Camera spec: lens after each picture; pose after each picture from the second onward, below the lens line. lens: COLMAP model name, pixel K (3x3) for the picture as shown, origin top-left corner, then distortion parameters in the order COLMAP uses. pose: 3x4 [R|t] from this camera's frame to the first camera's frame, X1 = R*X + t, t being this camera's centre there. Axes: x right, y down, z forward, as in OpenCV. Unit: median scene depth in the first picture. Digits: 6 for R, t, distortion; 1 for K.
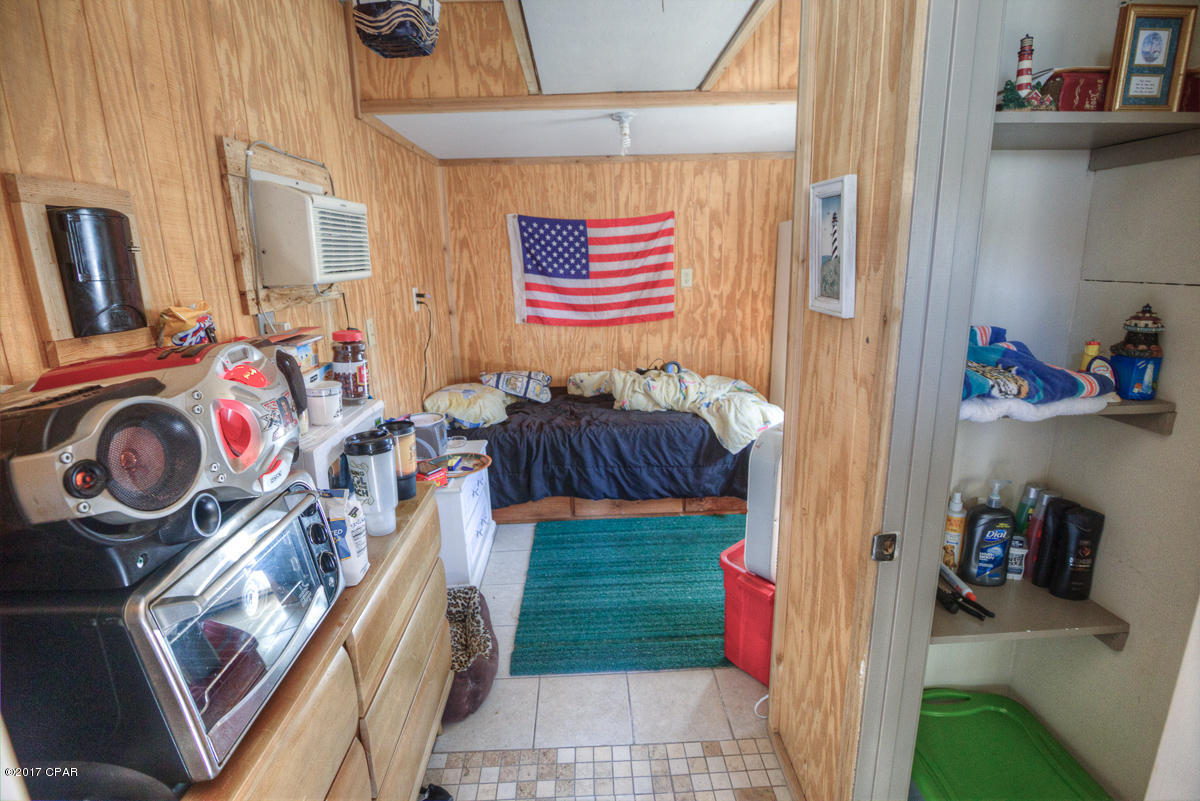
lens RADIAL K [[586.8, 0, 602.2], [0, 586.8, 401.8], [0, 0, 1]] dist [-0.019496, -0.000624]
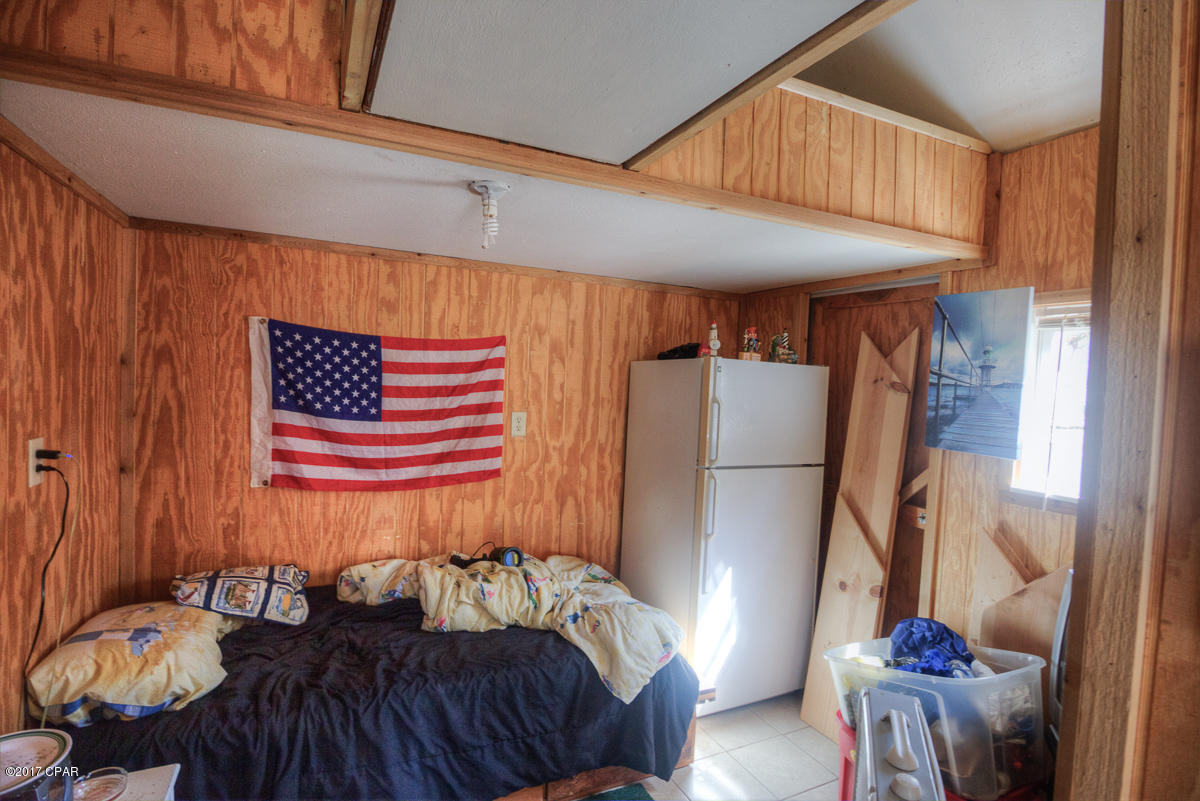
lens RADIAL K [[586.8, 0, 601.3], [0, 586.8, 401.2], [0, 0, 1]] dist [-0.019496, -0.000624]
pose [[0.910223, 0.049535, 0.411144, -0.071543], [0.034262, 0.980409, -0.193972, -0.096205], [-0.412698, 0.190645, 0.890694, 0.302044]]
